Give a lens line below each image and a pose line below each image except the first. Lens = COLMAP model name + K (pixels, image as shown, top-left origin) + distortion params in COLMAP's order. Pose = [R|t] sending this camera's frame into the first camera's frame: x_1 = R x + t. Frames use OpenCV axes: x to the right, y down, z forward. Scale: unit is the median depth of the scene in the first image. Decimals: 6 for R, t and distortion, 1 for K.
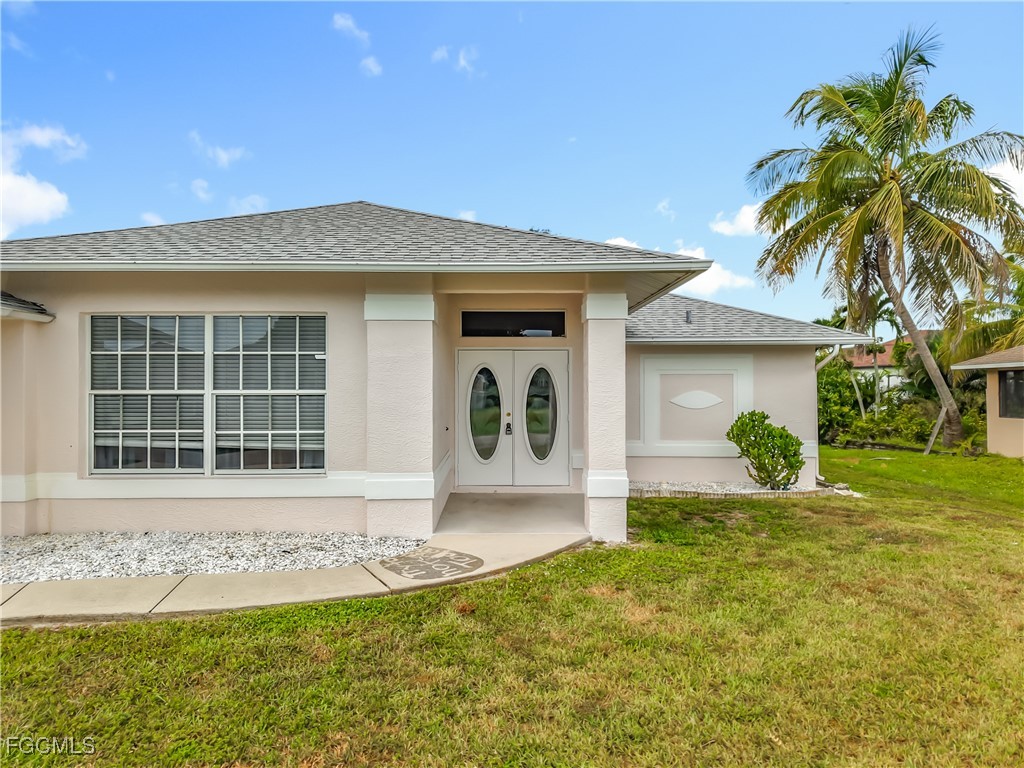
lens RADIAL K [[704.5, 0, 519.0], [0, 704.5, 385.9], [0, 0, 1]] dist [0.108417, -0.167627]
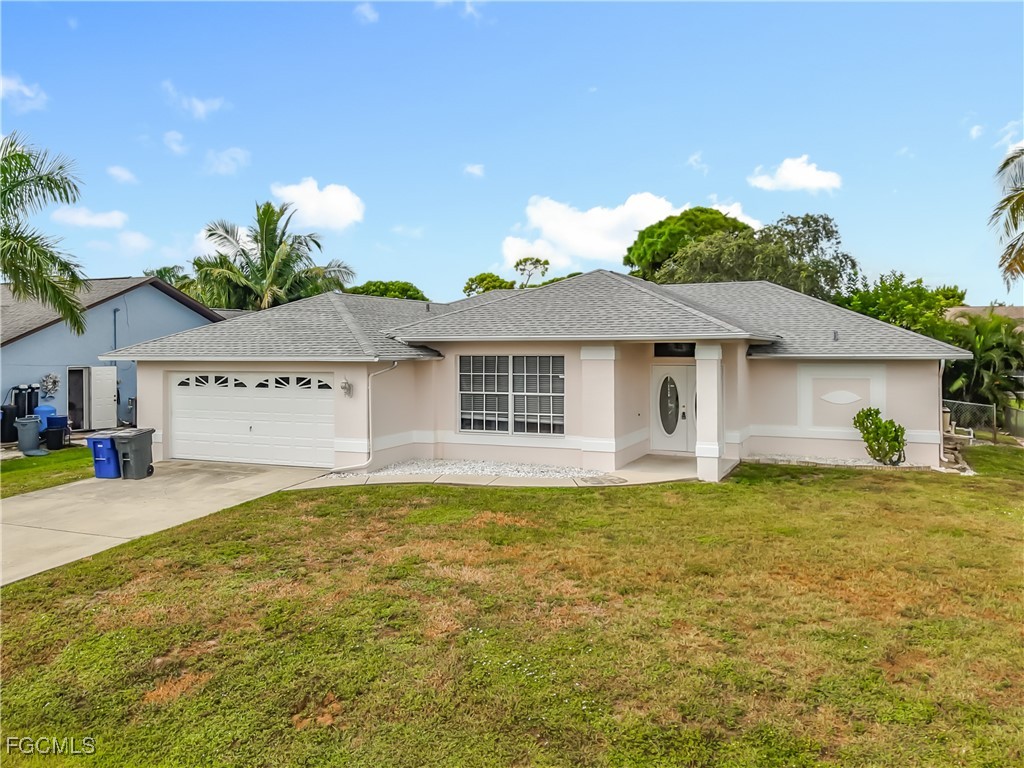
lens RADIAL K [[704.5, 0, 519.0], [0, 704.5, 385.9], [0, 0, 1]] dist [0.108417, -0.167627]
pose [[0.914087, 0.015179, -0.405234, 0.391056], [-0.000063, 0.999304, 0.037290, -0.086708], [0.405518, -0.034061, 0.913452, -0.802307]]
